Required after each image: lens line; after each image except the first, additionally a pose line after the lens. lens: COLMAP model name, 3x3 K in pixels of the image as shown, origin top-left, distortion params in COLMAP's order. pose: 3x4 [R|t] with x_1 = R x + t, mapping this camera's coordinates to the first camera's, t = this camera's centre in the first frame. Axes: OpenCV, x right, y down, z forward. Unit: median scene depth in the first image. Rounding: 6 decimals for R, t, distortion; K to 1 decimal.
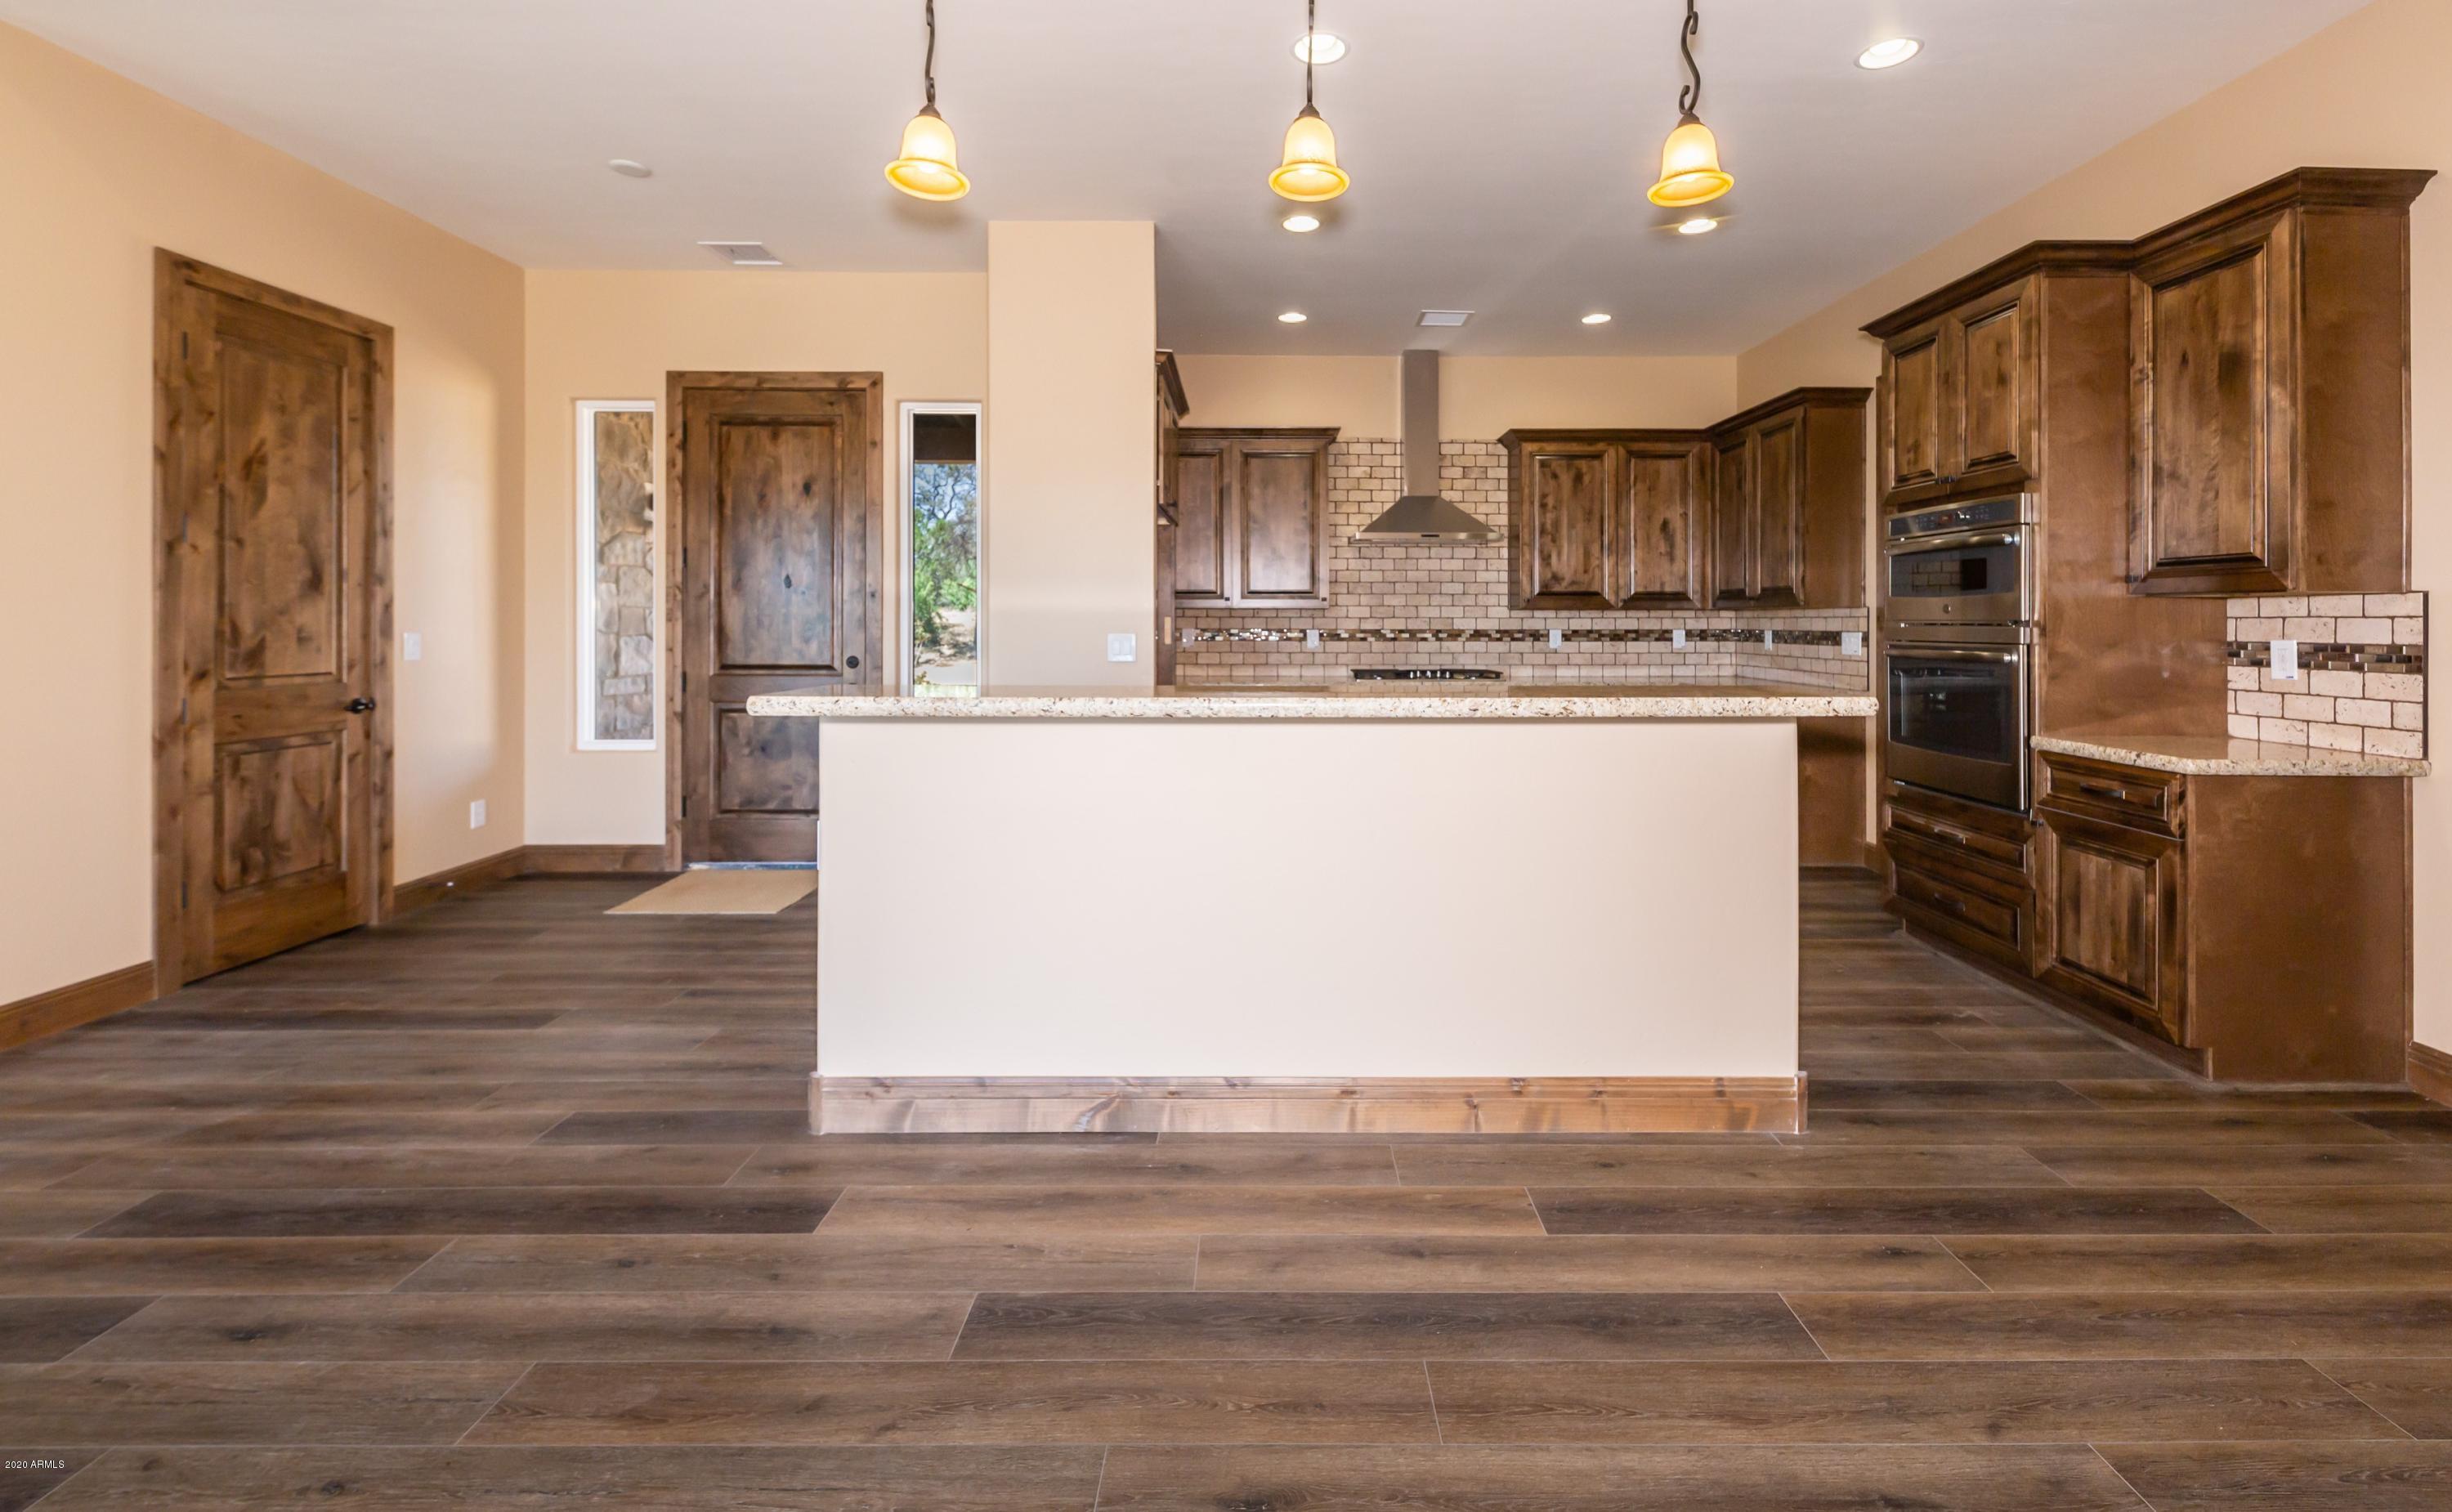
lens RADIAL K [[1014.2, 0, 1288.3], [0, 1014.2, 621.6], [0, 0, 1]] dist [0.000848, -0.000390]
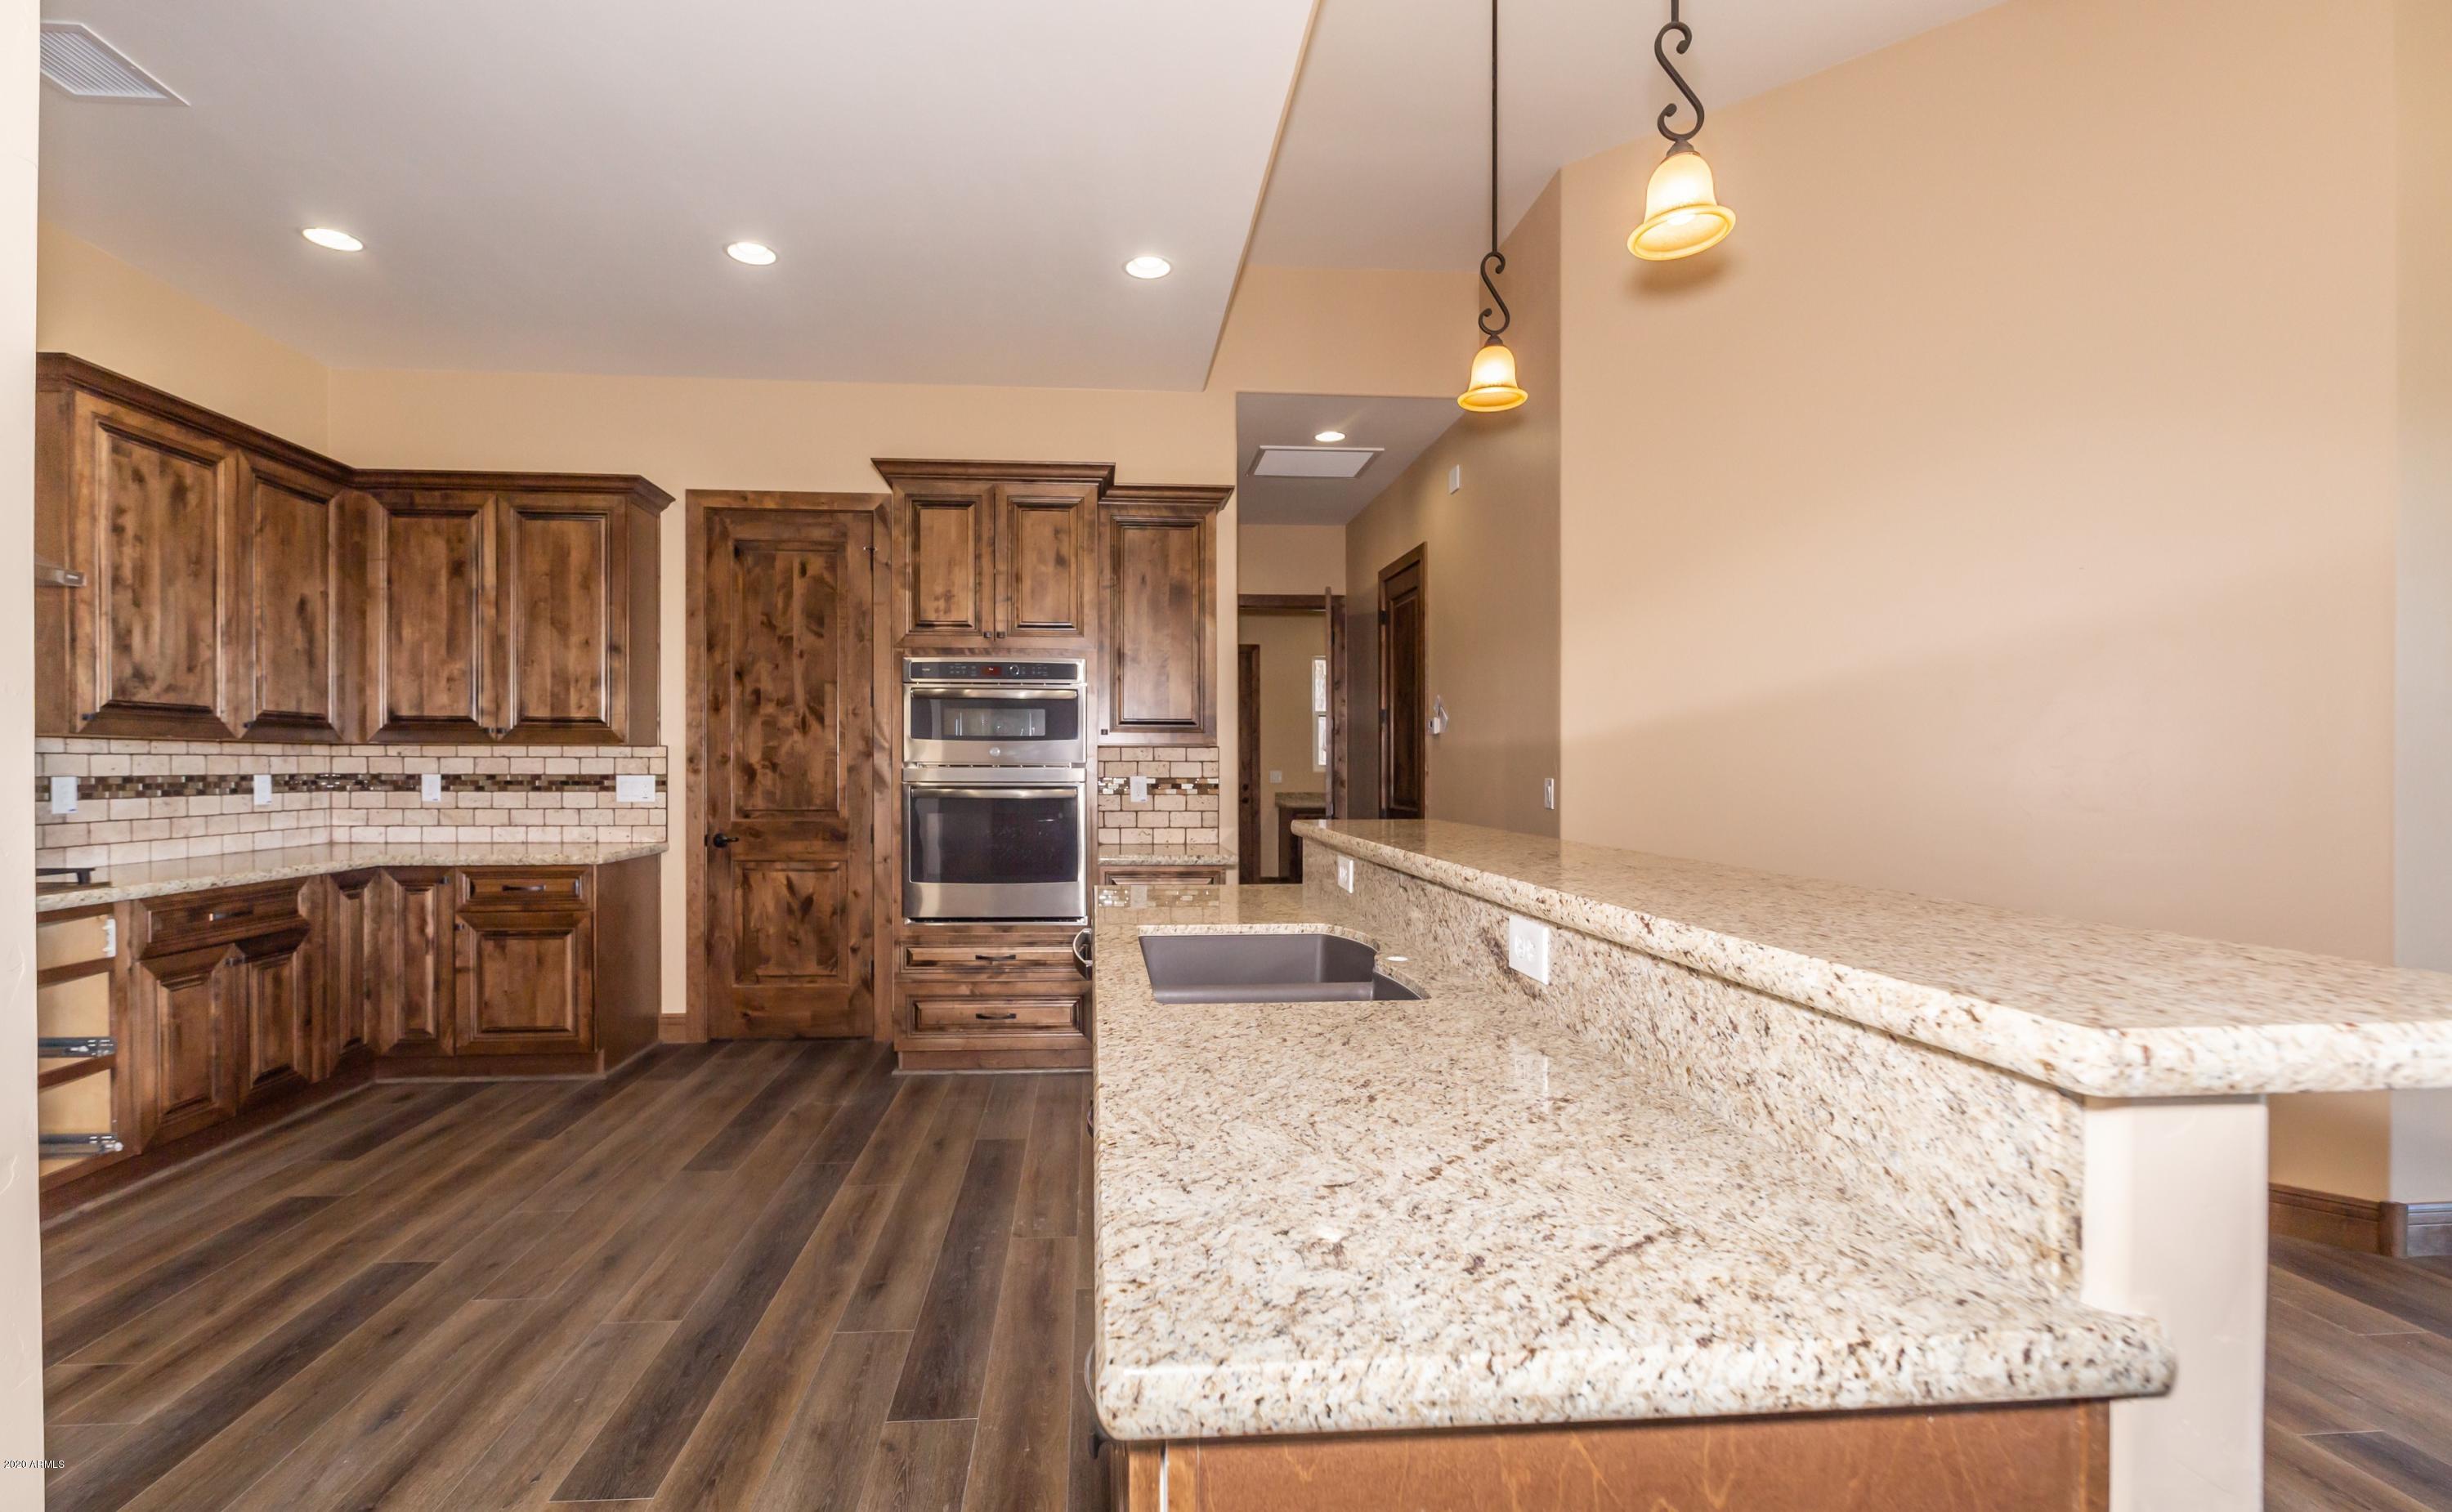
lens RADIAL K [[1037.7, 0, 1164.9], [0, 1037.7, 765.2], [0, 0, 1]] dist [-0.000333, -0.000124]
pose [[-0.046122, 0.000906, 0.998935, -0.417333], [-0.002027, 0.999997, -0.001000, 0.002409], [-0.998934, -0.002071, -0.046120, 0.742742]]
